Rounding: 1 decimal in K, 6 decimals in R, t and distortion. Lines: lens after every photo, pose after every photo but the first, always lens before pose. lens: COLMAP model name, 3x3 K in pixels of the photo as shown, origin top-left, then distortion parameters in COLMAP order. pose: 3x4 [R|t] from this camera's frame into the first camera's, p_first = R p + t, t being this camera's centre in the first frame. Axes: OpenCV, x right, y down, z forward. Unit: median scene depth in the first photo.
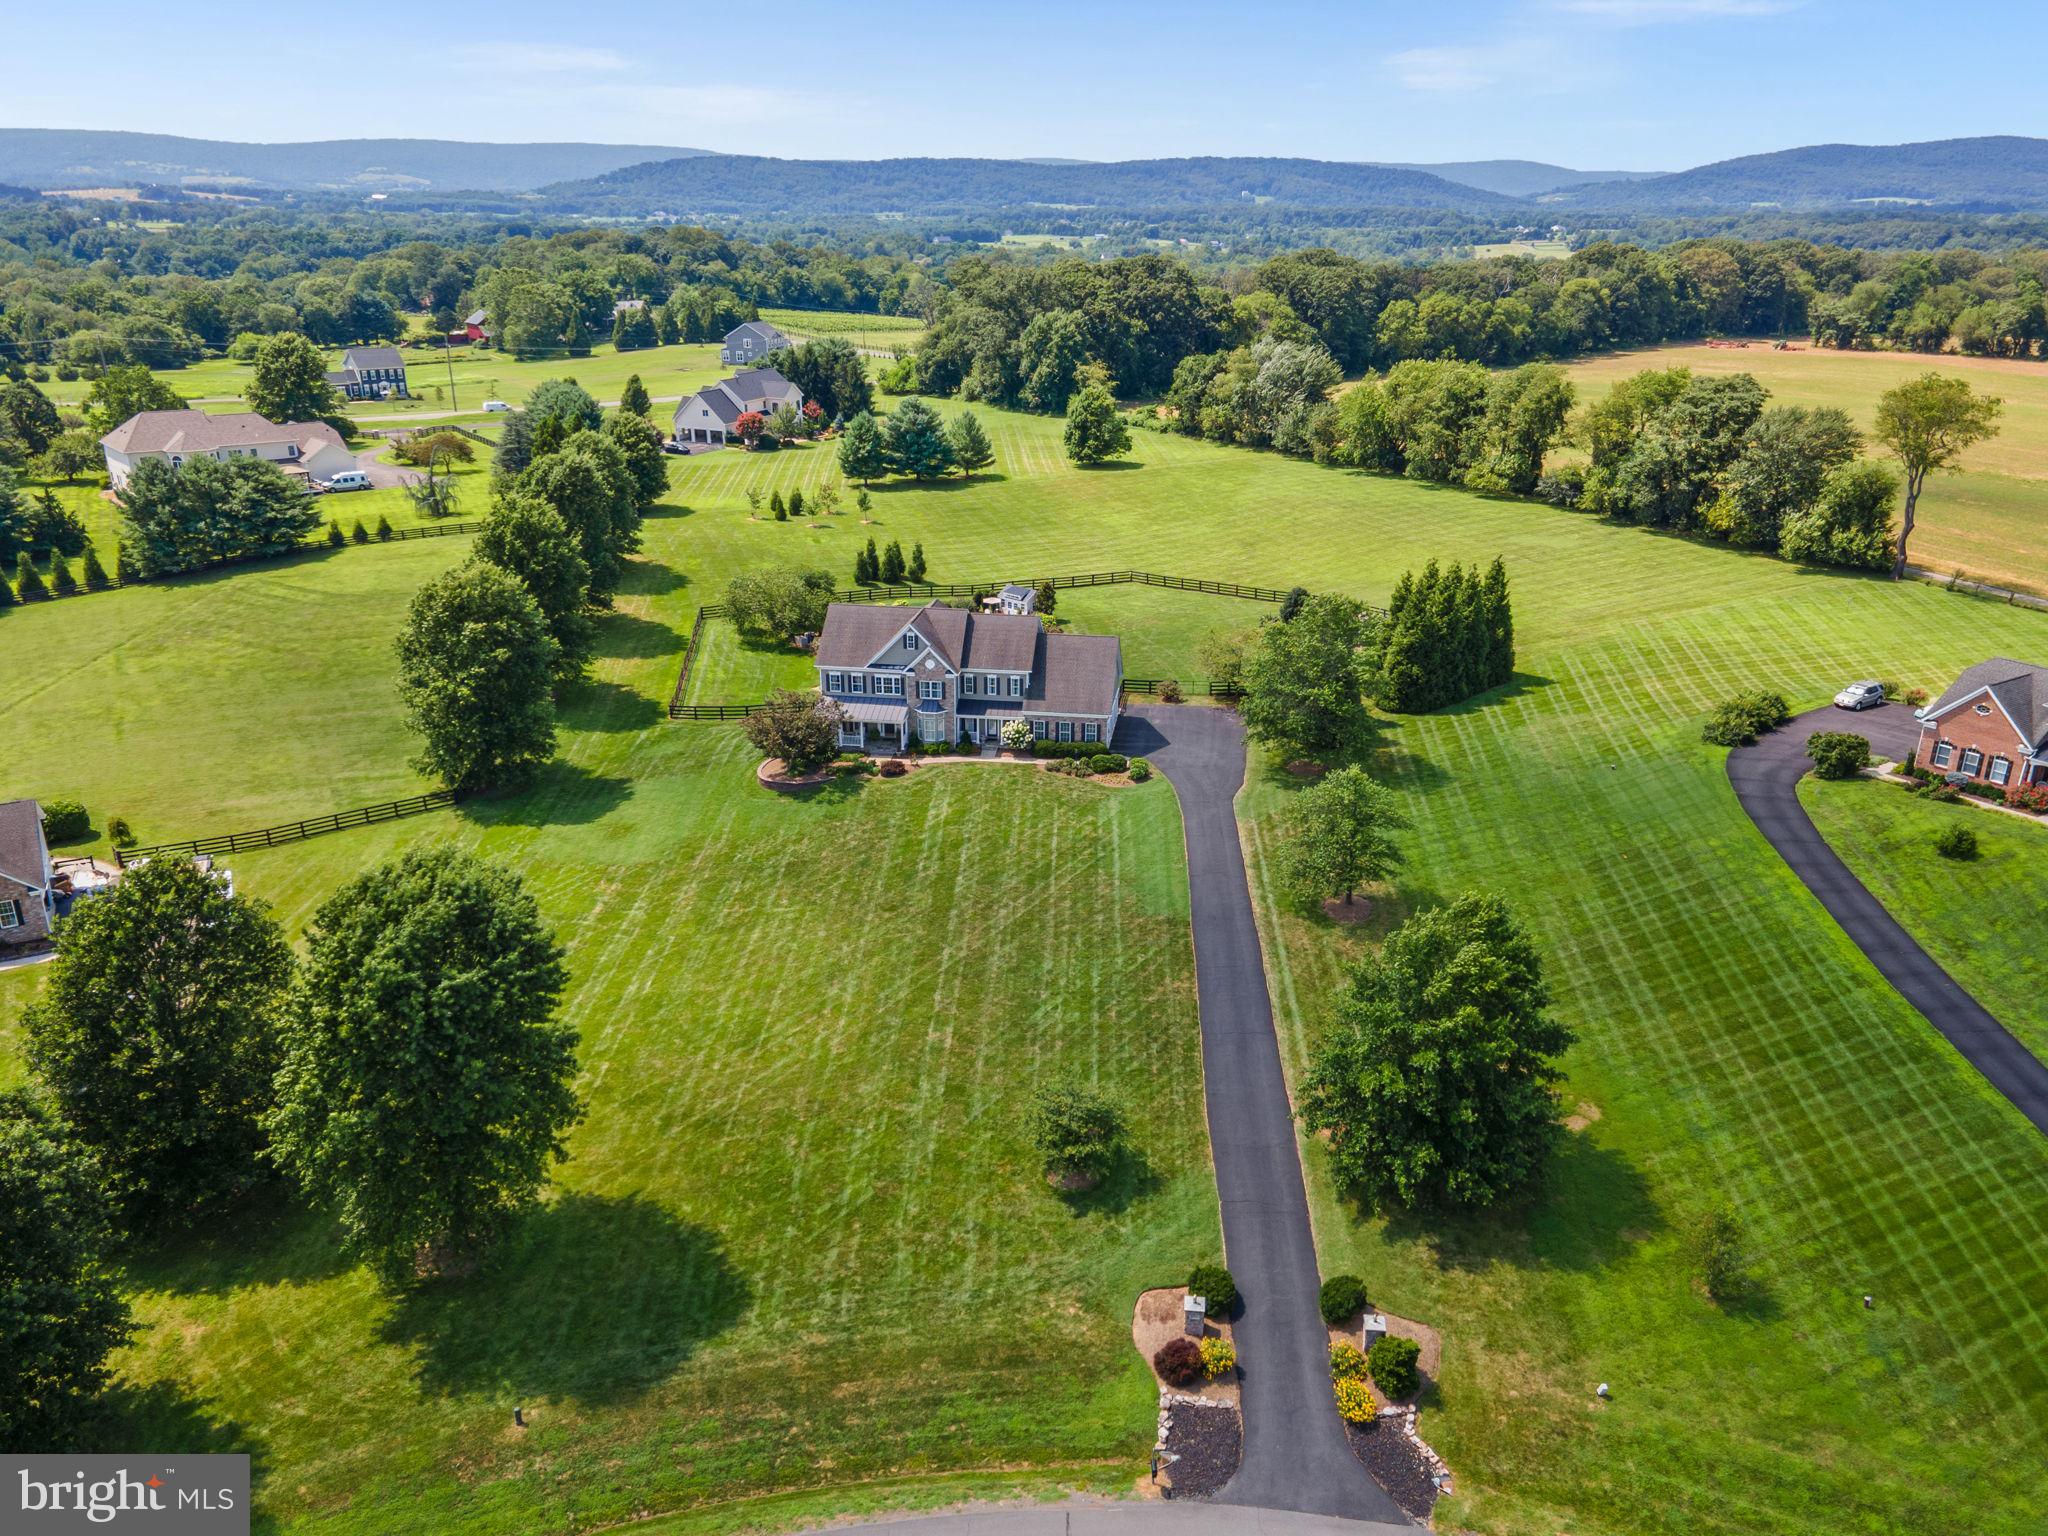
lens RADIAL K [[1499.9, 0, 1021.9], [0, 1499.9, 757.8], [0, 0, 1]] dist [0.025543, 0.050852]
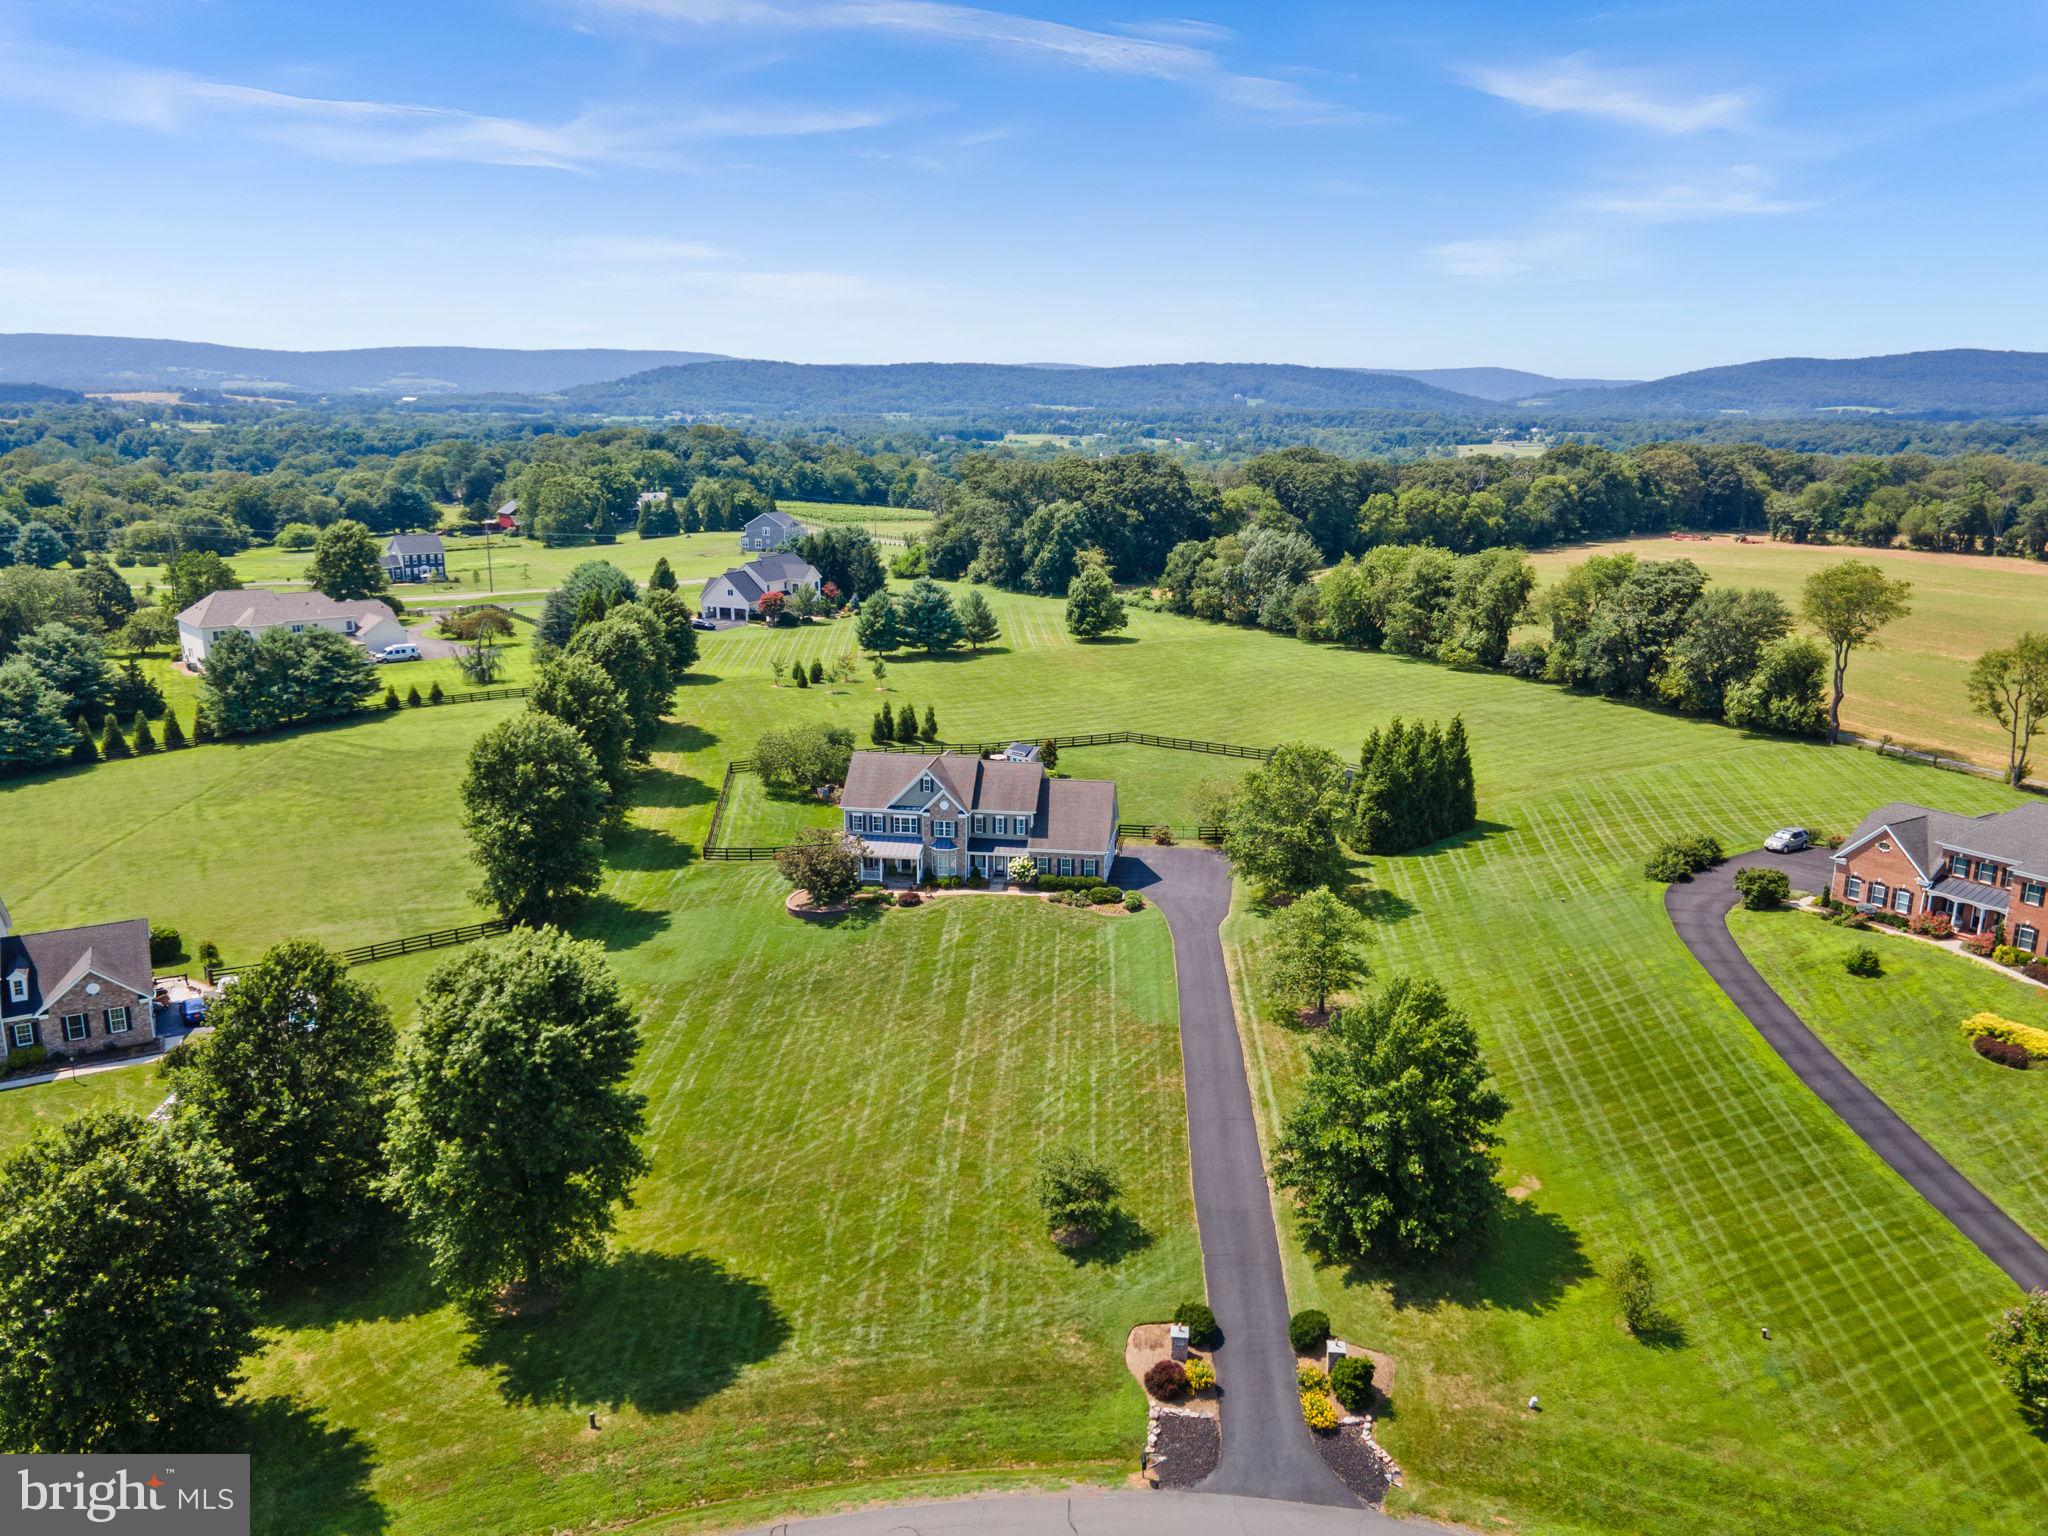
lens RADIAL K [[1506.0, 0, 1023.7], [0, 1506.0, 752.7], [0, 0, 1]] dist [0.042937, 0.006857]
pose [[0.999995, 0.003112, 0.000747, -0.002501], [-0.002993, 0.992056, -0.125762, 0.027754], [-0.001133, 0.125759, 0.992060, -0.078359]]
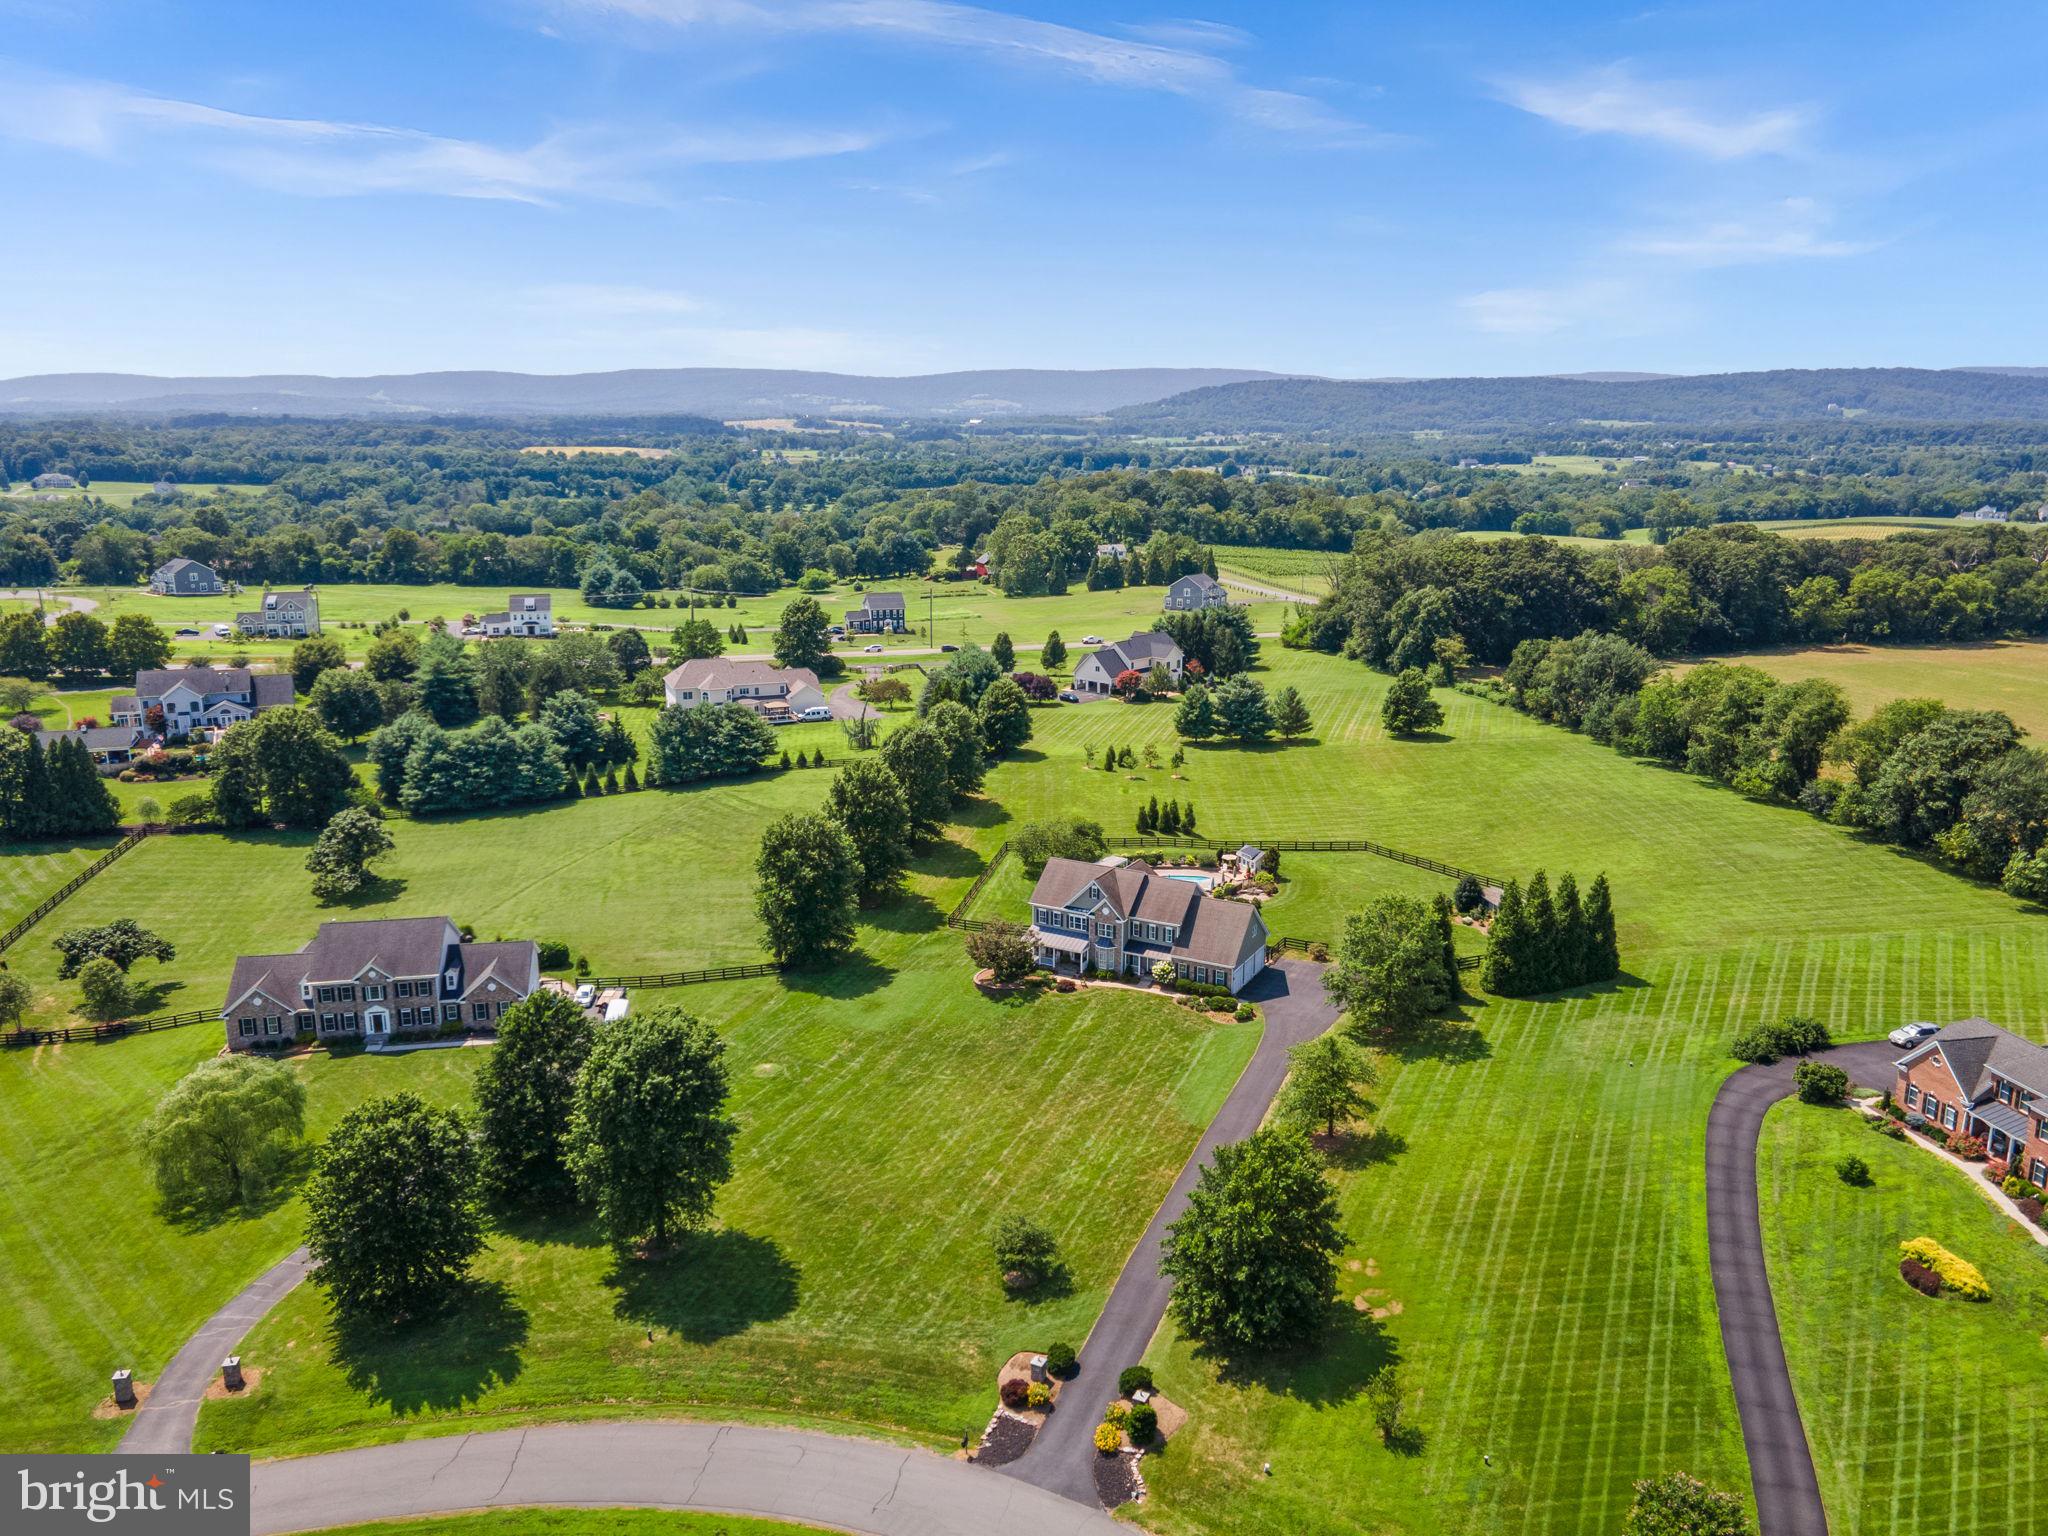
lens RADIAL K [[1506.0, 0, 1023.7], [0, 1506.0, 752.7], [0, 0, 1]] dist [0.042937, 0.006857]
pose [[0.936648, 0.074854, -0.342181, 0.232472], [-0.117910, 0.987266, -0.106783, -0.036271], [0.329831, 0.140365, 0.933547, -0.222538]]
